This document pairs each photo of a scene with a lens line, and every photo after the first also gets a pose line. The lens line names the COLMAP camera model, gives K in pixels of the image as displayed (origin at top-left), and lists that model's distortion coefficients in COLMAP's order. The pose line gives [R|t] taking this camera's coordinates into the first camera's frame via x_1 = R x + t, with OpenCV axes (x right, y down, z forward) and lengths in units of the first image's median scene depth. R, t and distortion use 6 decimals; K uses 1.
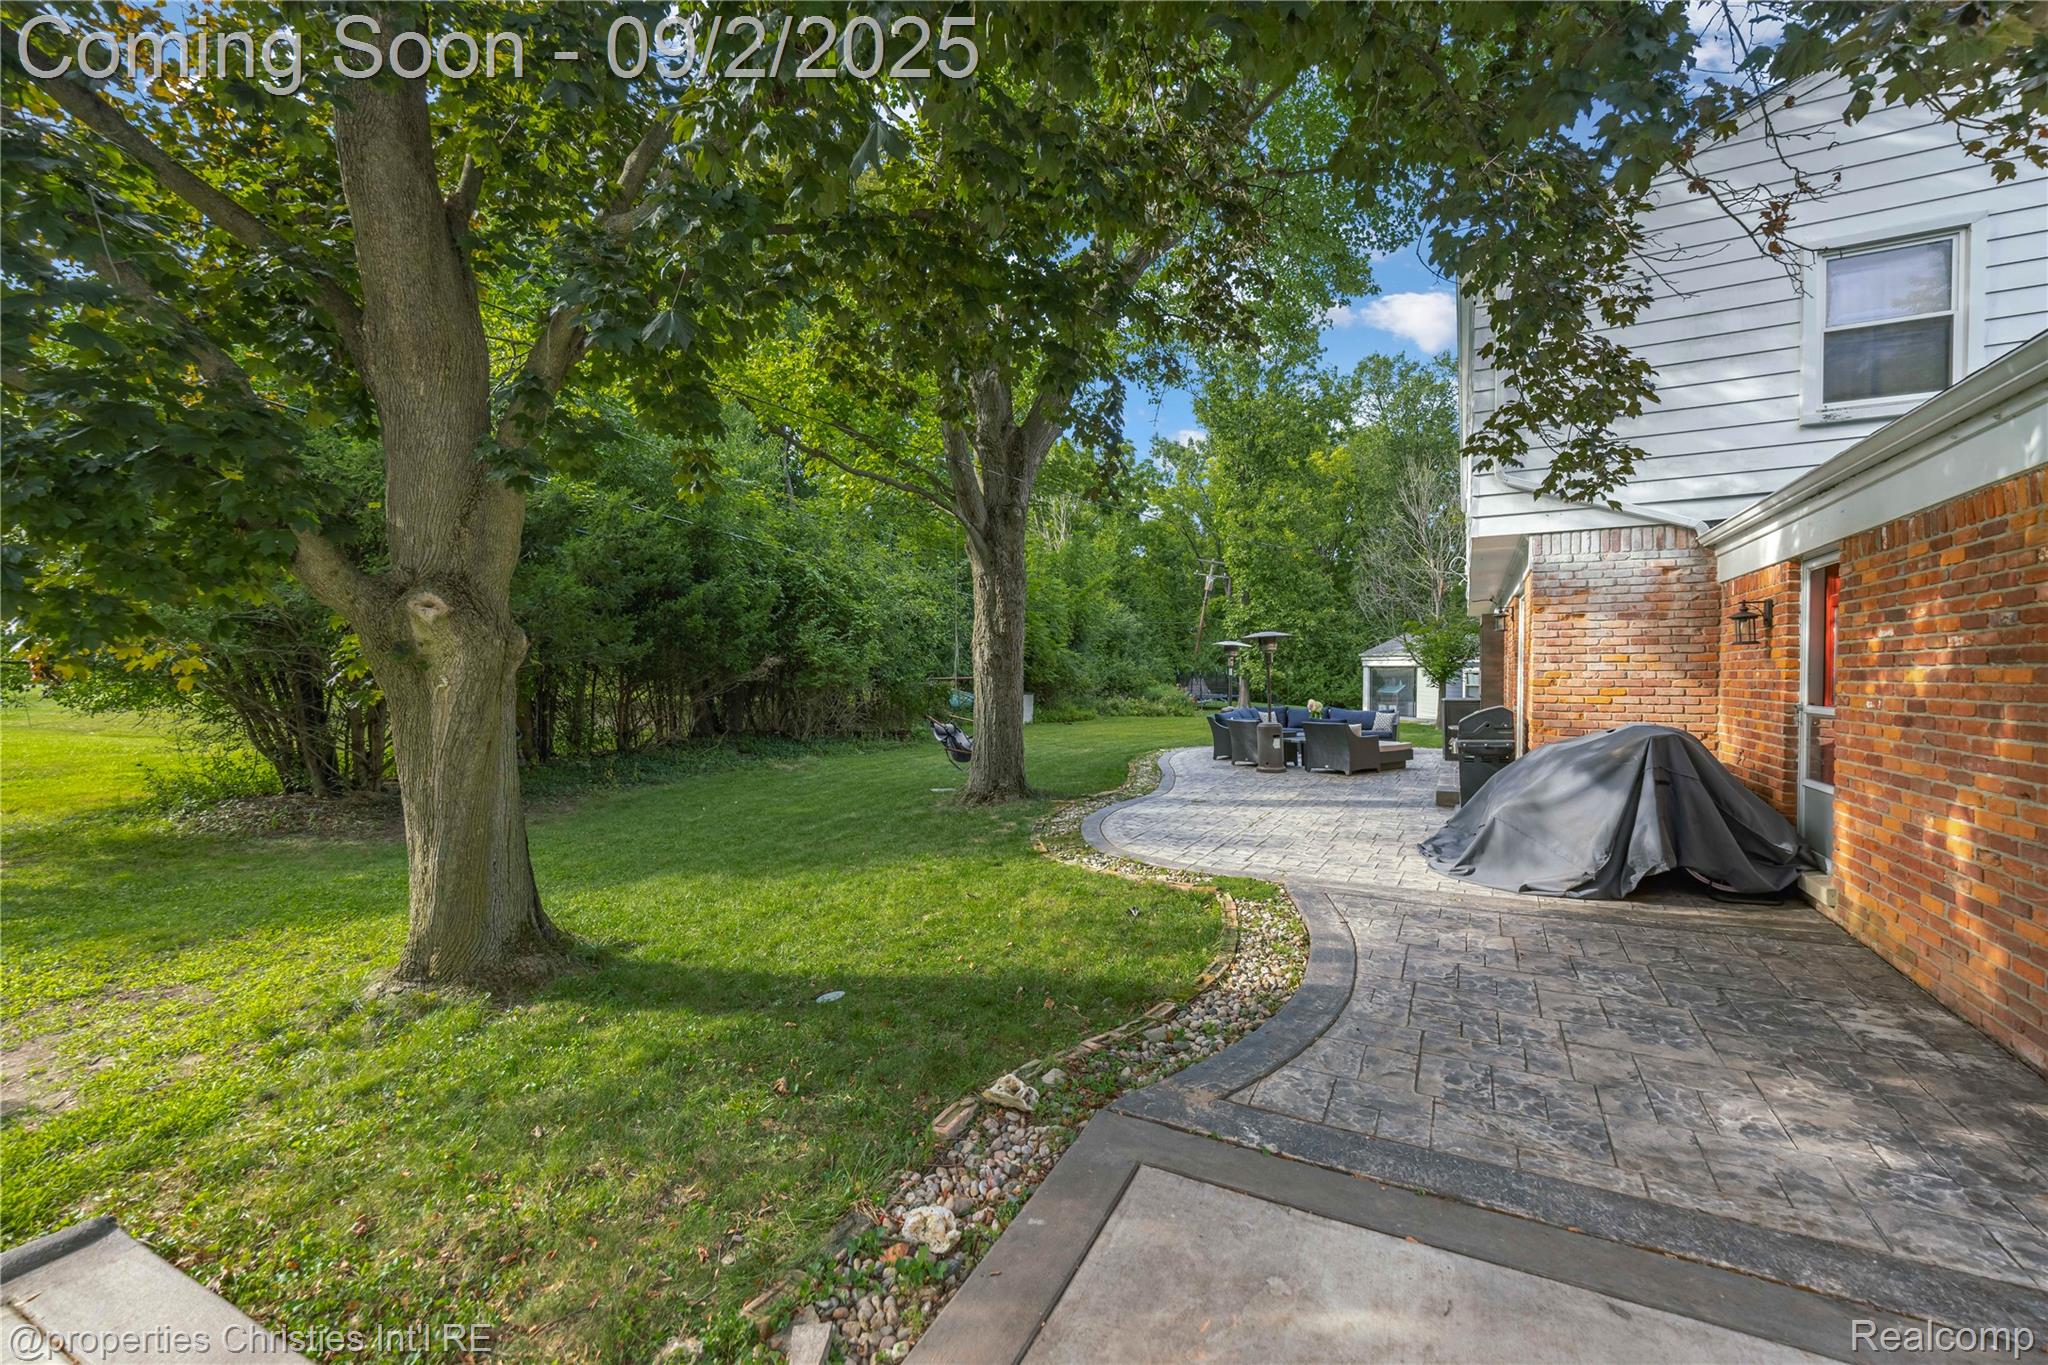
lens RADIAL K [[836.3, 0, 1026.8], [0, 836.3, 687.7], [0, 0, 1]] dist [-0.002660, -0.000075]
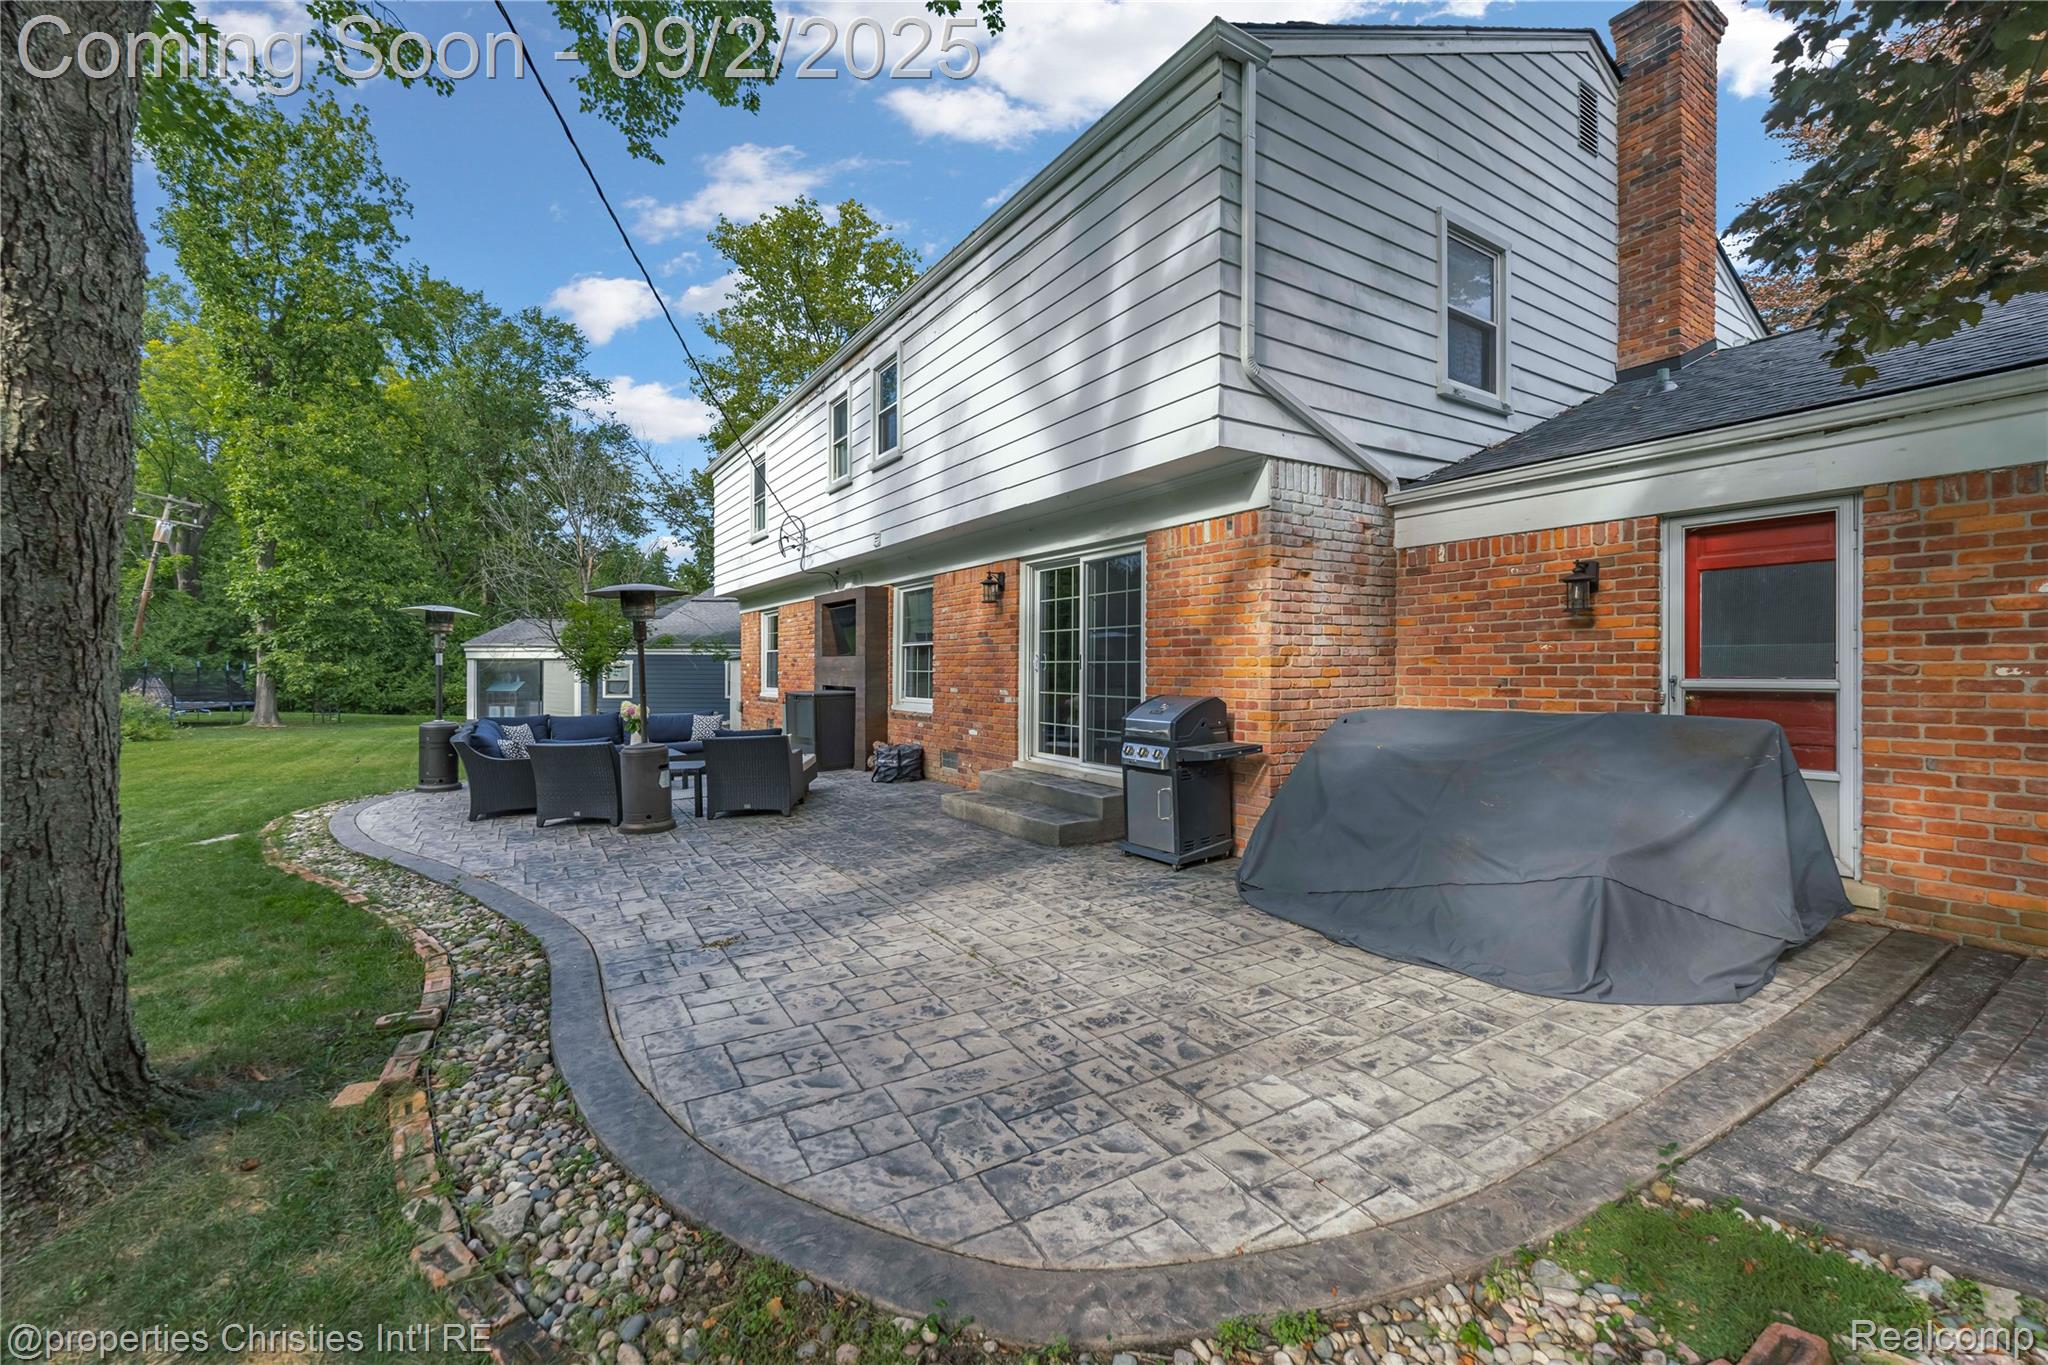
lens RADIAL K [[836.3, 0, 1026.0], [0, 836.3, 667.8], [0, 0, 1]] dist [-0.002660, -0.000075]
pose [[0.491555, -0.003941, 0.870838, -0.136451], [0.021288, 0.999745, -0.007492, 0.000561], [-0.870586, 0.022221, 0.491514, 0.834606]]
